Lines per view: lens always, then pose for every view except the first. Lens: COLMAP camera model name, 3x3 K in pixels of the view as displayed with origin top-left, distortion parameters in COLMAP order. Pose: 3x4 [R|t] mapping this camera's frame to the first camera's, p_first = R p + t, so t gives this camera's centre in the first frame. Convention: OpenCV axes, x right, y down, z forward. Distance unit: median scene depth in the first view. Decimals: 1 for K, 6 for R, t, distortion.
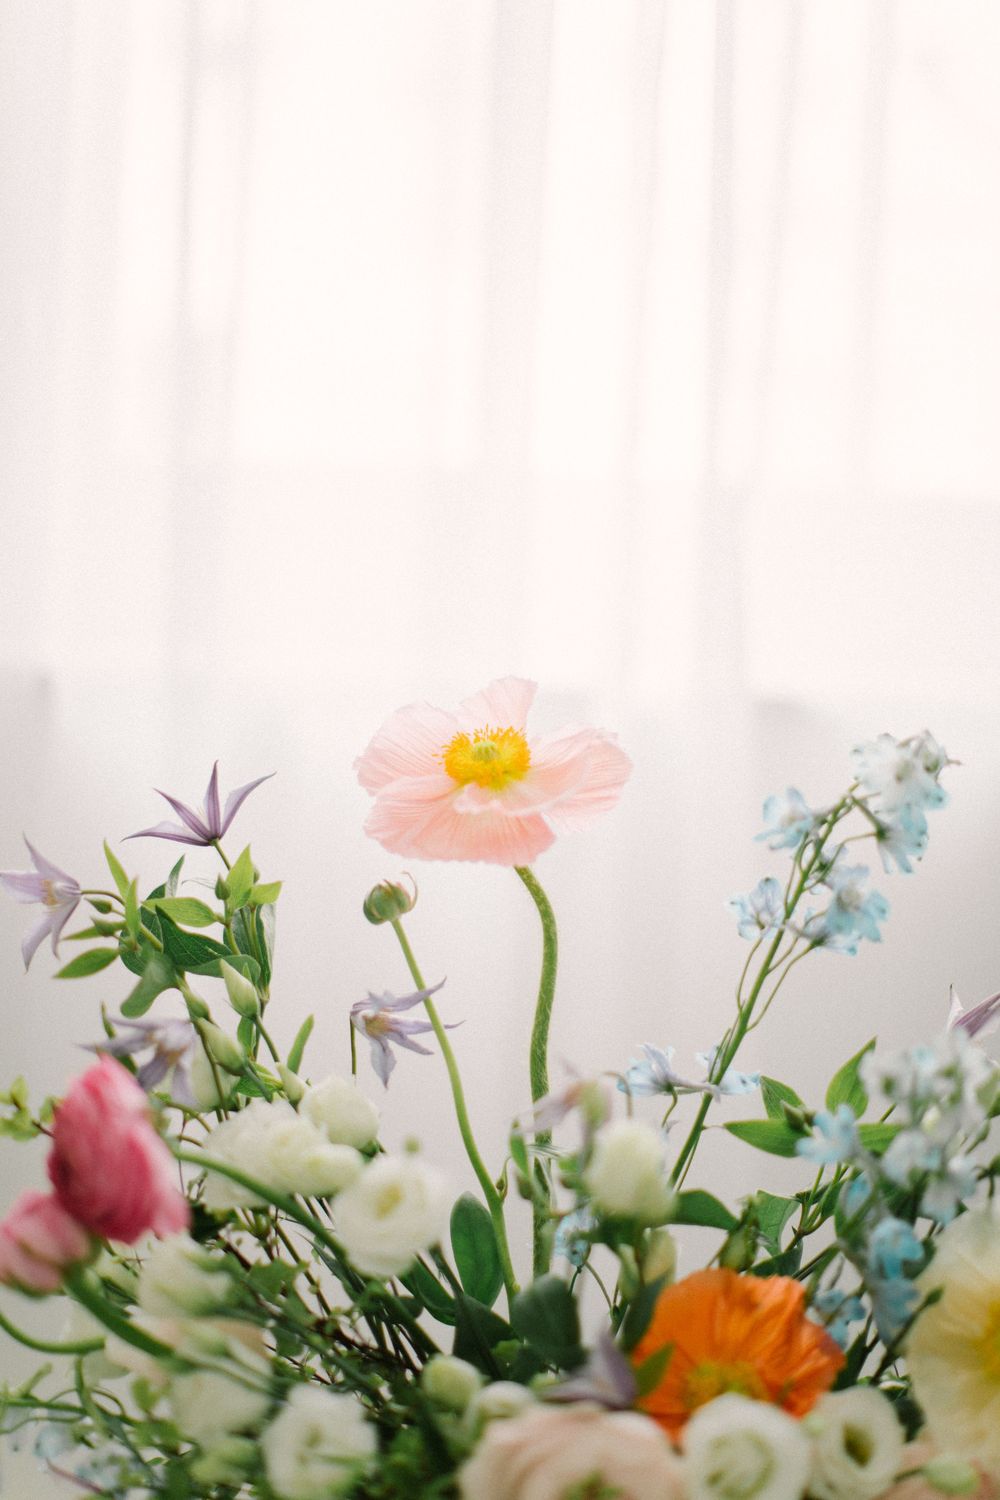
lens RADIAL K [[2263.6, 0, 500.0], [0, 2263.6, 750.0], [0, 0, 1]] dist [-0.024584, 0.038727]
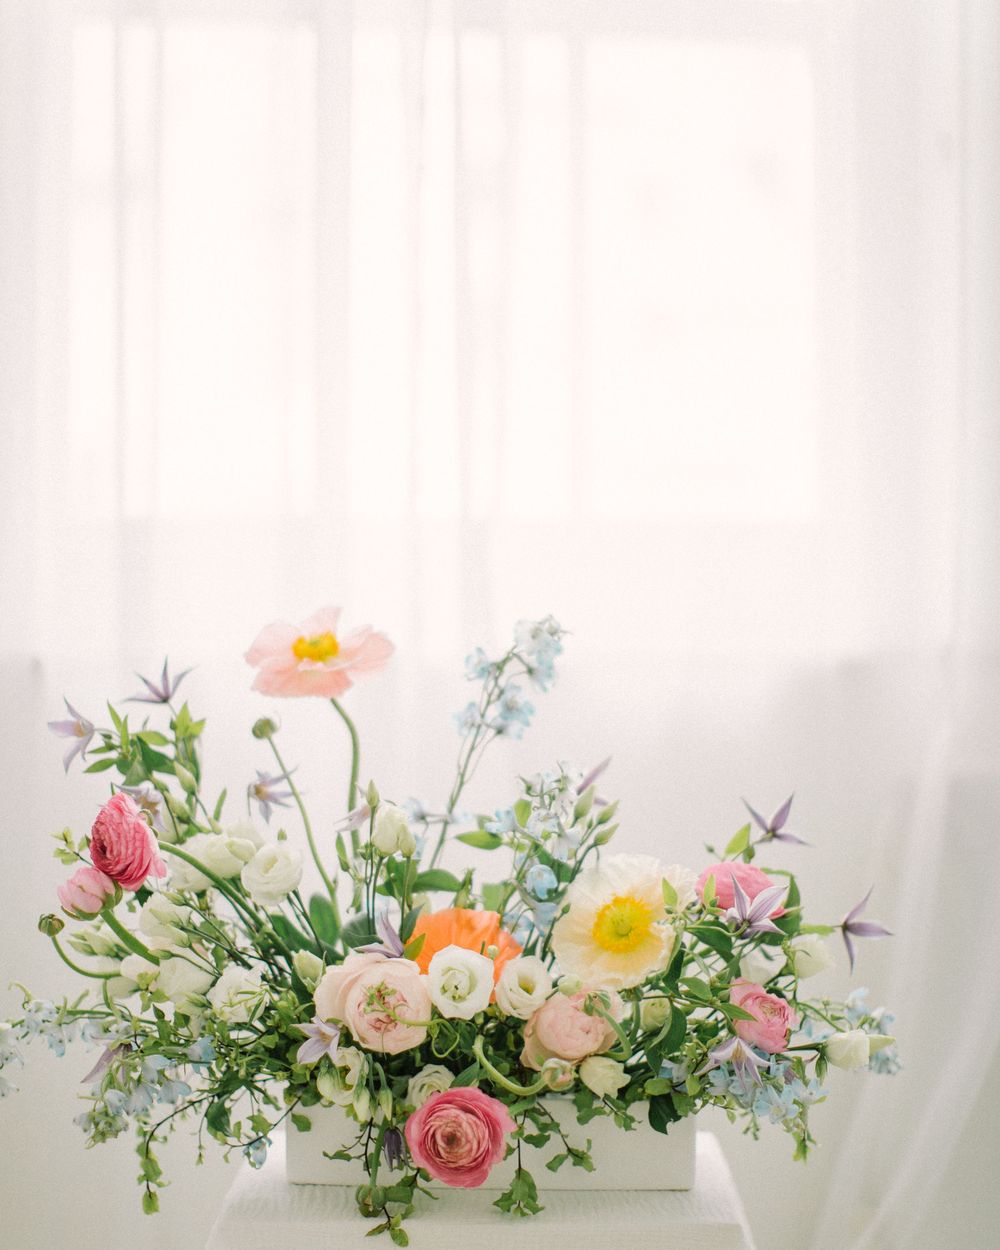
lens RADIAL K [[2336.7, 0, 500.0], [0, 2336.7, 625.0], [0, 0, 1]] dist [0.005515, -0.021245]
pose [[0.997531, -0.052415, 0.046733, 0.056345], [0.057759, 0.990910, -0.121497, 0.228072], [-0.039940, 0.123897, 0.991491, -0.891276]]
